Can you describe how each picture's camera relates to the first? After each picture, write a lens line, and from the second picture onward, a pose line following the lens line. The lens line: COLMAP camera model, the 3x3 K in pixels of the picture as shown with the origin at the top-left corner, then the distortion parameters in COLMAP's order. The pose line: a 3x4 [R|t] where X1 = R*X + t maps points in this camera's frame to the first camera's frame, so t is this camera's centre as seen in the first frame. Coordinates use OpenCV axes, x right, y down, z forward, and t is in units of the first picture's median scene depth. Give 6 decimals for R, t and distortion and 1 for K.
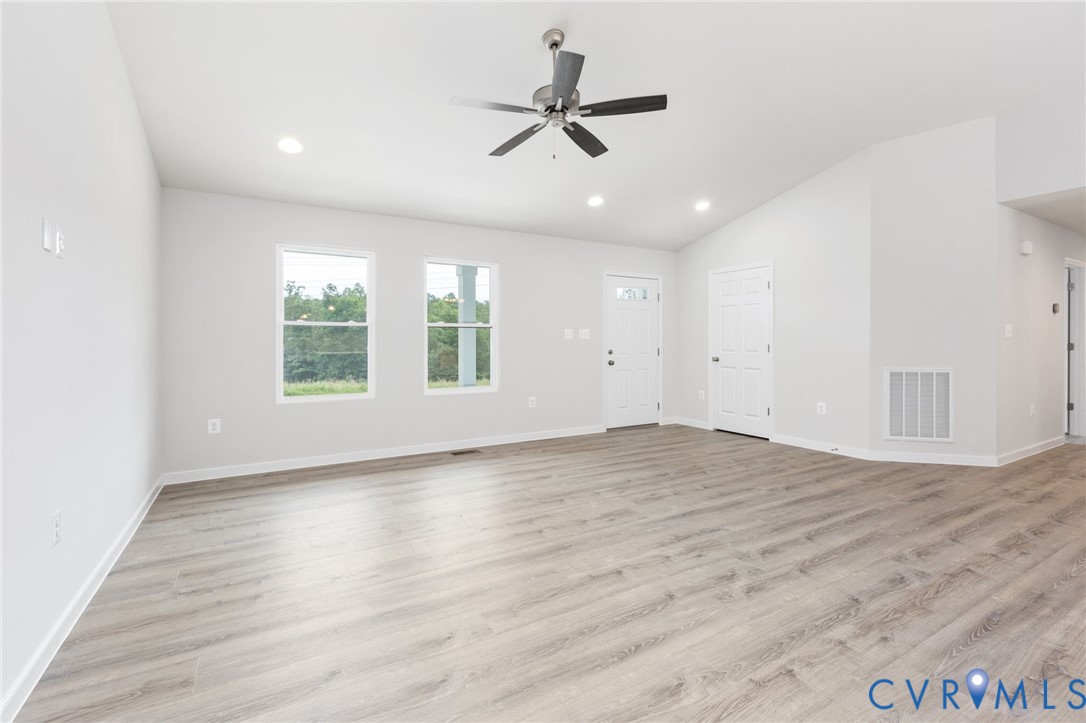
lens RADIAL K [[487.4, 0, 537.7], [0, 487.4, 346.3], [0, 0, 1]] dist [-0.000375, -0.000956]
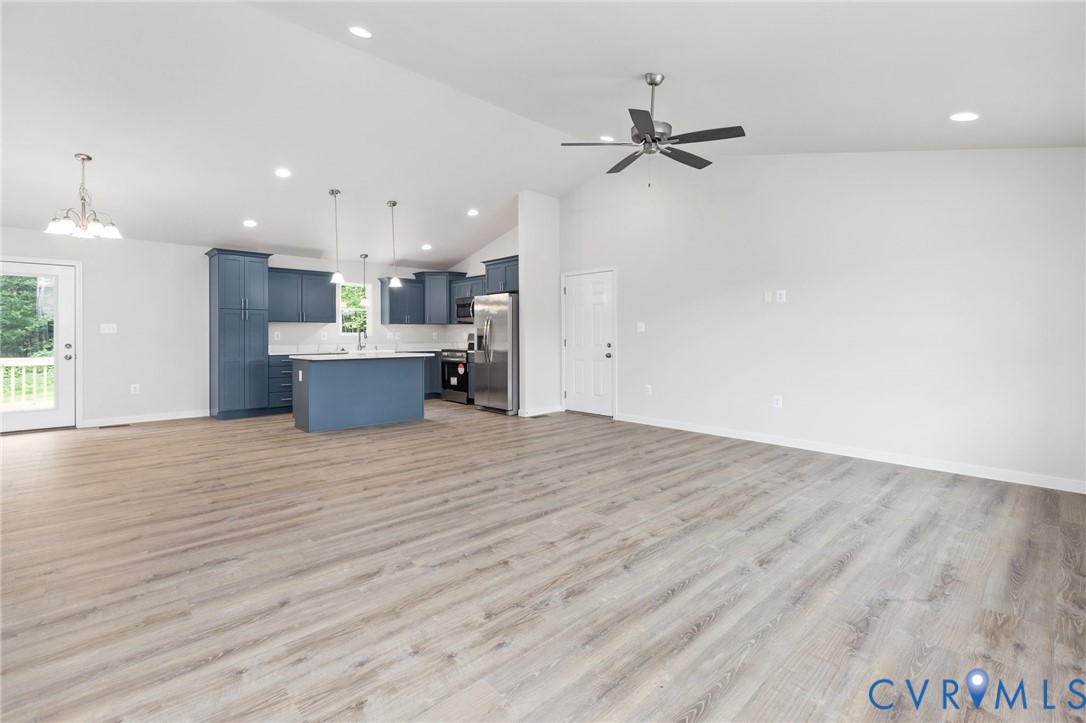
lens RADIAL K [[489.2, 0, 540.9], [0, 489.2, 334.8], [0, 0, 1]] dist [0.003142, -0.000644]
pose [[-0.975005, 0.004778, -0.222132, 0.479908], [0.003035, 0.999962, 0.008188, -0.014825], [0.222162, 0.007309, -0.974982, 1.778423]]
